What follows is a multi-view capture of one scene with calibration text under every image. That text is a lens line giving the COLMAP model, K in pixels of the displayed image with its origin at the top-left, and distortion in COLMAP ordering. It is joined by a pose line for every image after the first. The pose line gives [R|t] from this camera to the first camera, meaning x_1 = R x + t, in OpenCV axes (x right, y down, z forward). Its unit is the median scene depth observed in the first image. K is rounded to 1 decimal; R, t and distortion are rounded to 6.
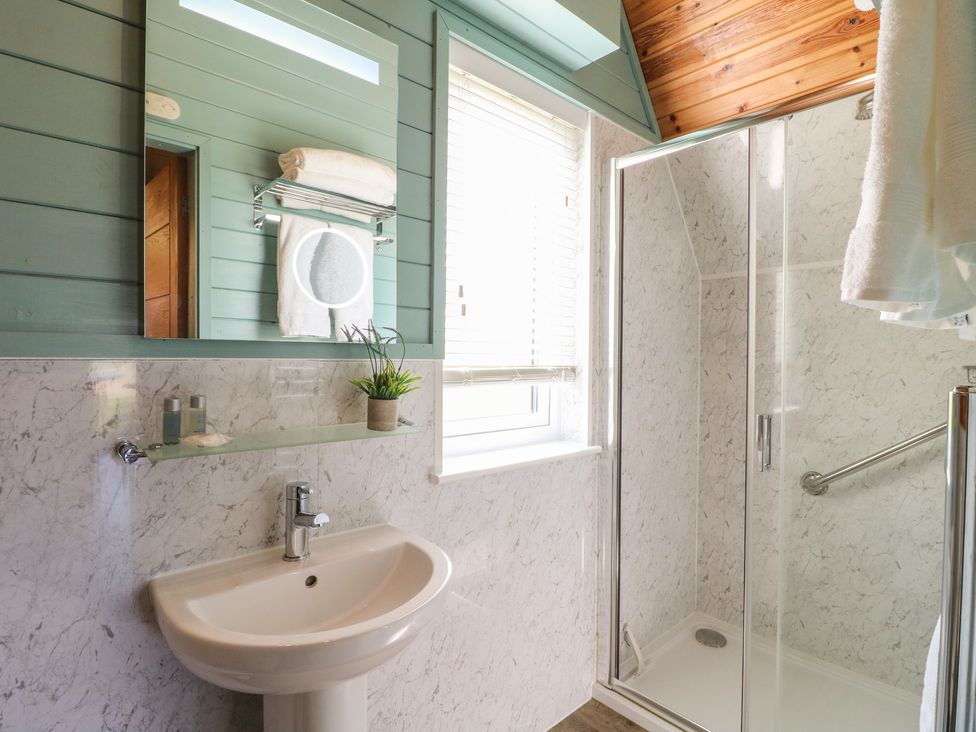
lens RADIAL K [[514.3, 0, 486.8], [0, 514.3, 369.3], [0, 0, 1]] dist [-0.001748, -0.000775]
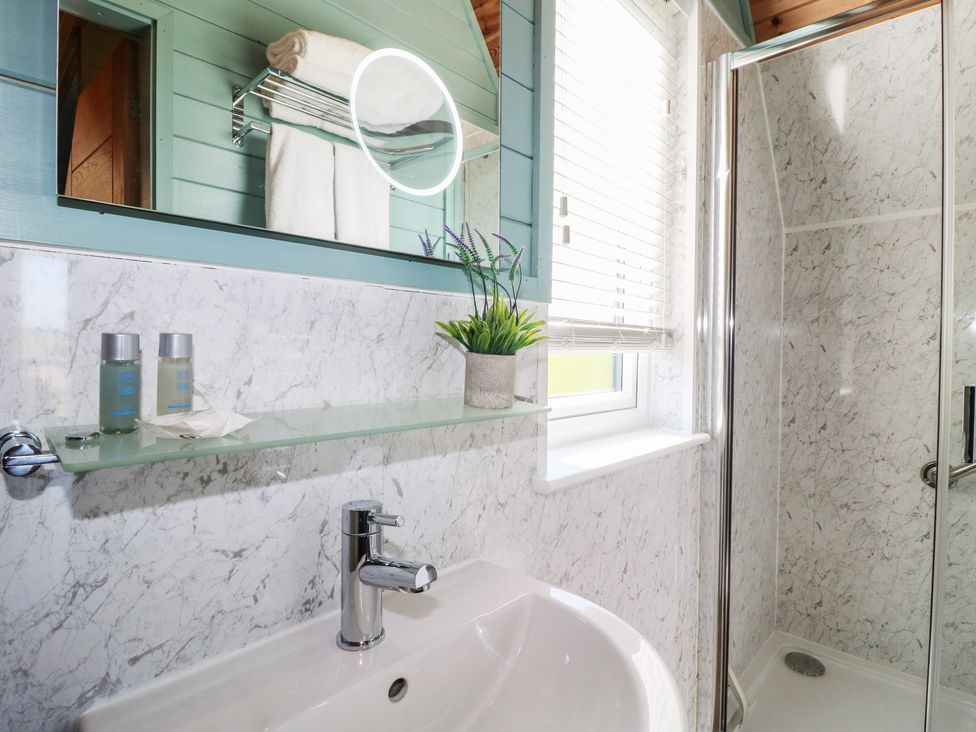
lens RADIAL K [[518.0, 0, 488.0], [0, 518.0, 366.0], [0, 0, 1]] dist [-0.001508, -0.009702]
pose [[0.997195, -0.004354, 0.074724, -0.160778], [0.003835, 0.999968, 0.007085, 0.042415], [-0.074753, -0.006779, 0.997179, 0.259837]]
